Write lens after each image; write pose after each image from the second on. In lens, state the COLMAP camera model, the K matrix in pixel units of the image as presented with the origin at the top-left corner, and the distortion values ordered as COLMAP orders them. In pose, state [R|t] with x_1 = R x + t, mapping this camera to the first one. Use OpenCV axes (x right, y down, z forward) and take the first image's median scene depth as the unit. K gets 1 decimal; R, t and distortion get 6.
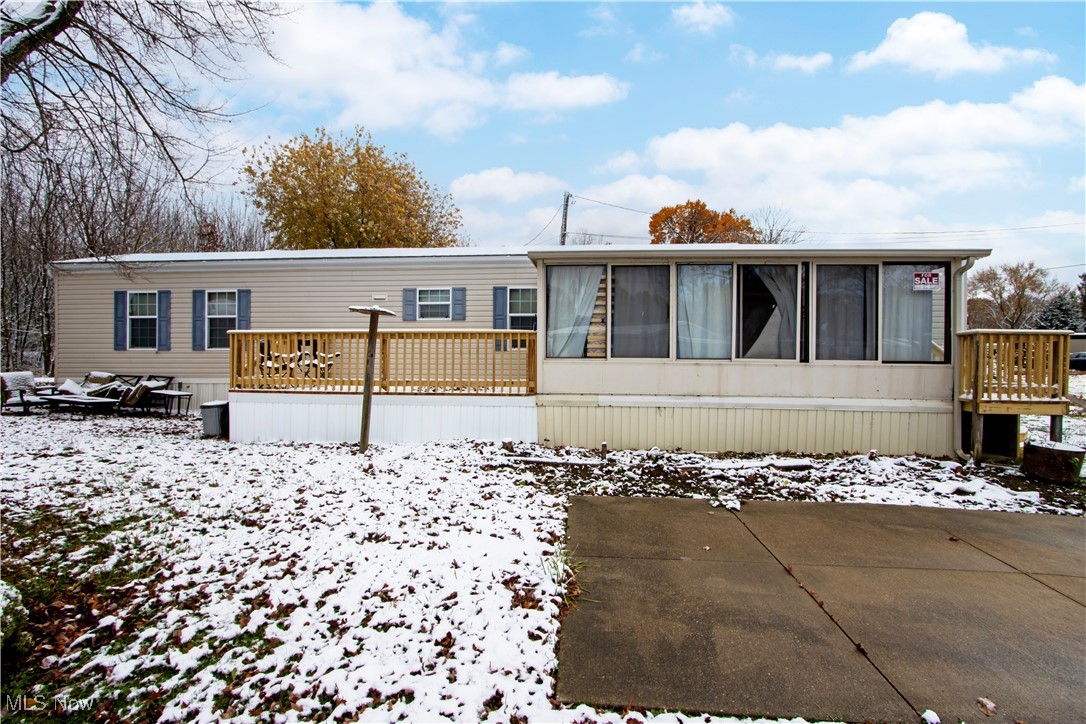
lens RADIAL K [[505.0, 0, 540.8], [0, 505.0, 358.0], [0, 0, 1]] dist [-0.012401, 0.000946]
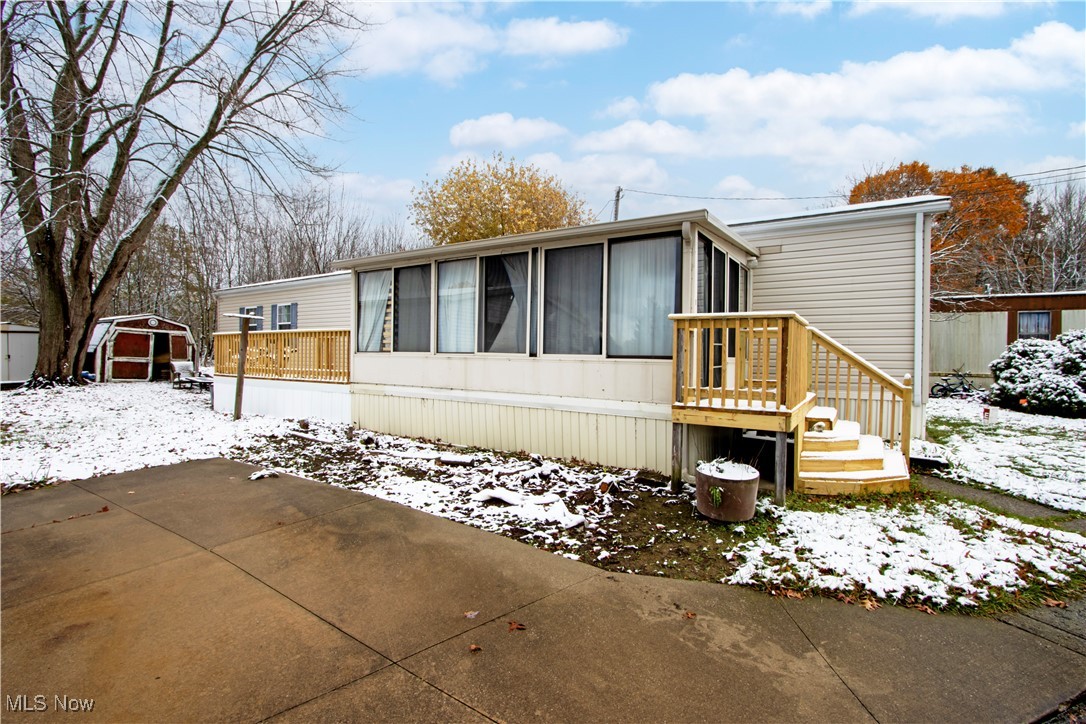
lens RADIAL K [[505.0, 0, 540.8], [0, 505.0, 358.0], [0, 0, 1]] dist [-0.012401, 0.000946]
pose [[0.883716, 0.007006, -0.467970, 0.962416], [-0.008704, 0.999961, -0.001466, 0.012033], [0.467942, 0.005369, 0.883743, 0.182147]]
